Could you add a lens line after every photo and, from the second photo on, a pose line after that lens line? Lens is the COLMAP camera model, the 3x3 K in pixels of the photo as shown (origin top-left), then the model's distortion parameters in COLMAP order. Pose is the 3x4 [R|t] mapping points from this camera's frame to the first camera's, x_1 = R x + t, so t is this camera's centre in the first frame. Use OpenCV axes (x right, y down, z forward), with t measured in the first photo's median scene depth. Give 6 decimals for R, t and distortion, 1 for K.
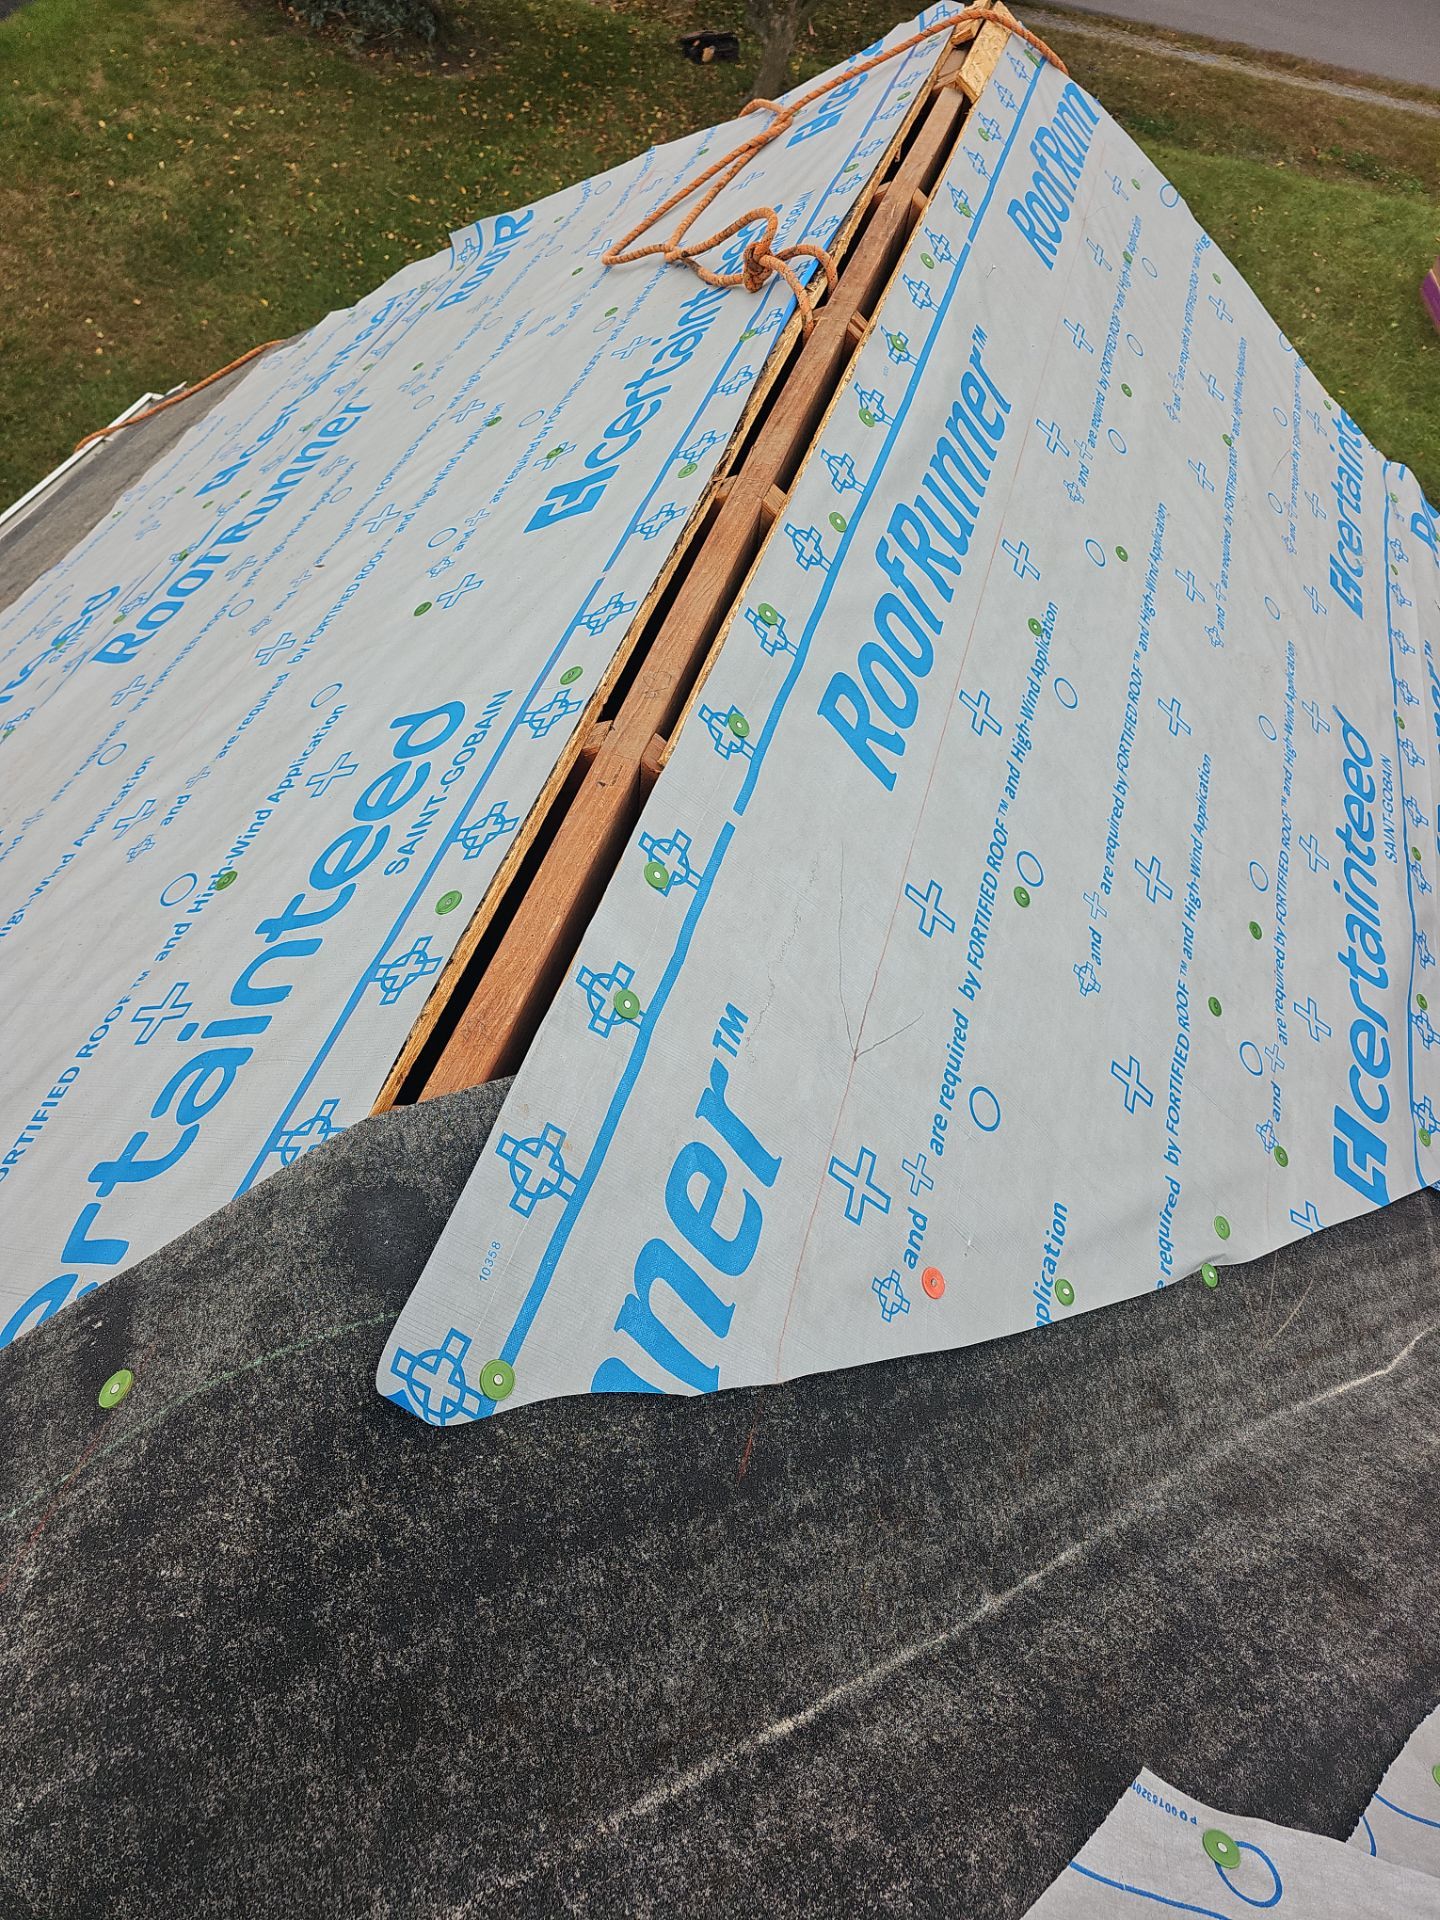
lens RADIAL K [[1267.4, 0, 711.5], [0, 1267.4, 956.2], [0, 0, 1]] dist [0.051179, -0.041921]
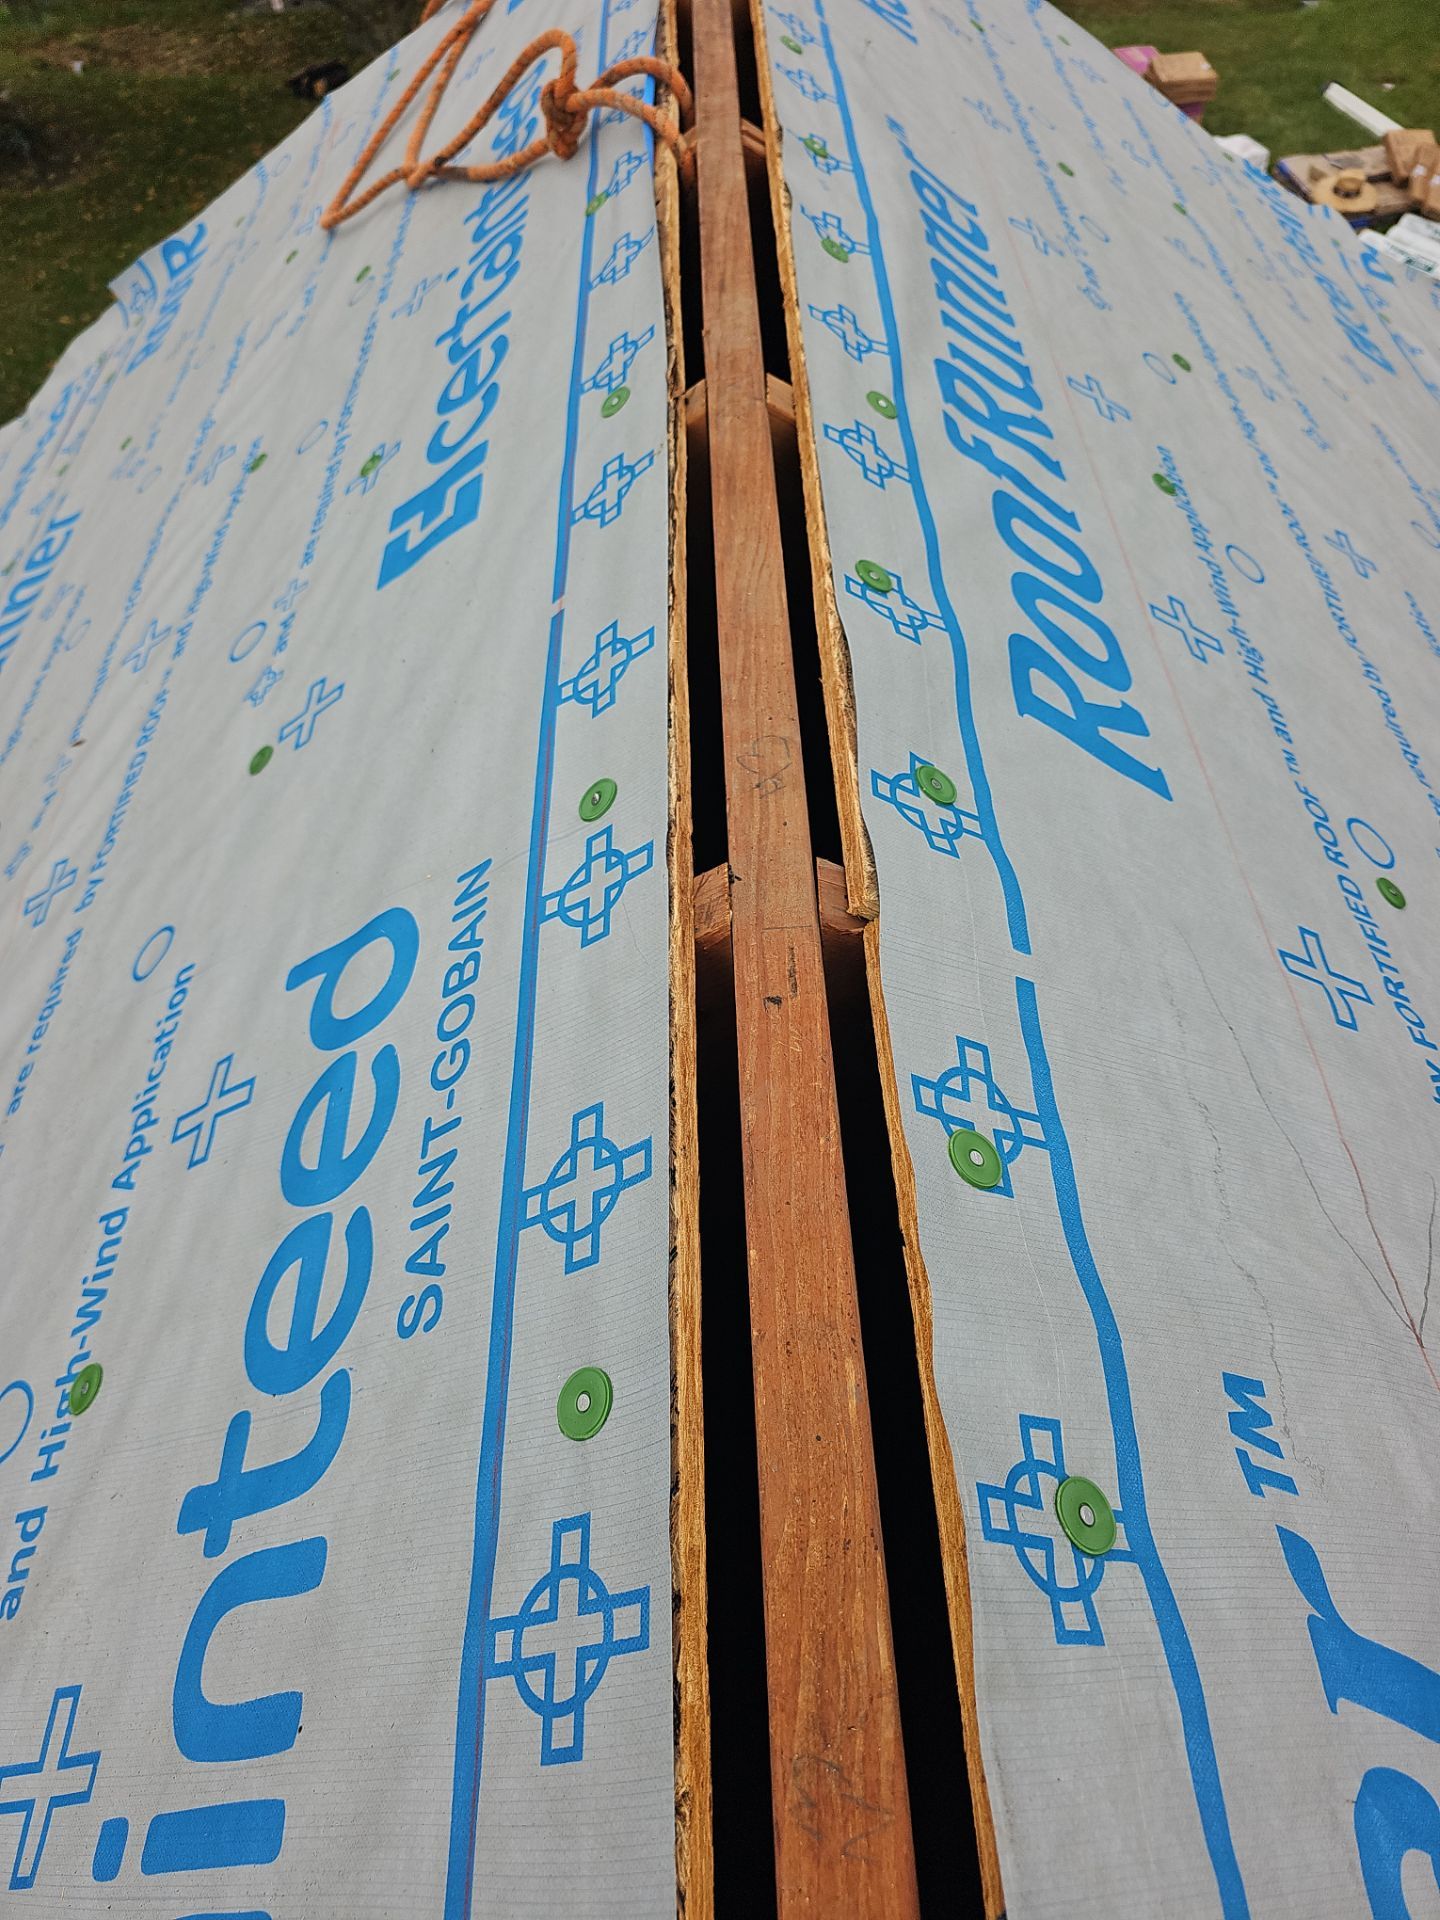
lens RADIAL K [[1285.3, 0, 720.0], [0, 1285.3, 946.9], [0, 0, 1]] dist [0.028183, -0.029651]
pose [[0.939421, -0.333842, 0.077699, -0.112005], [0.334445, 0.942399, 0.005505, -0.134903], [-0.075062, 0.020814, 0.996962, 0.424559]]
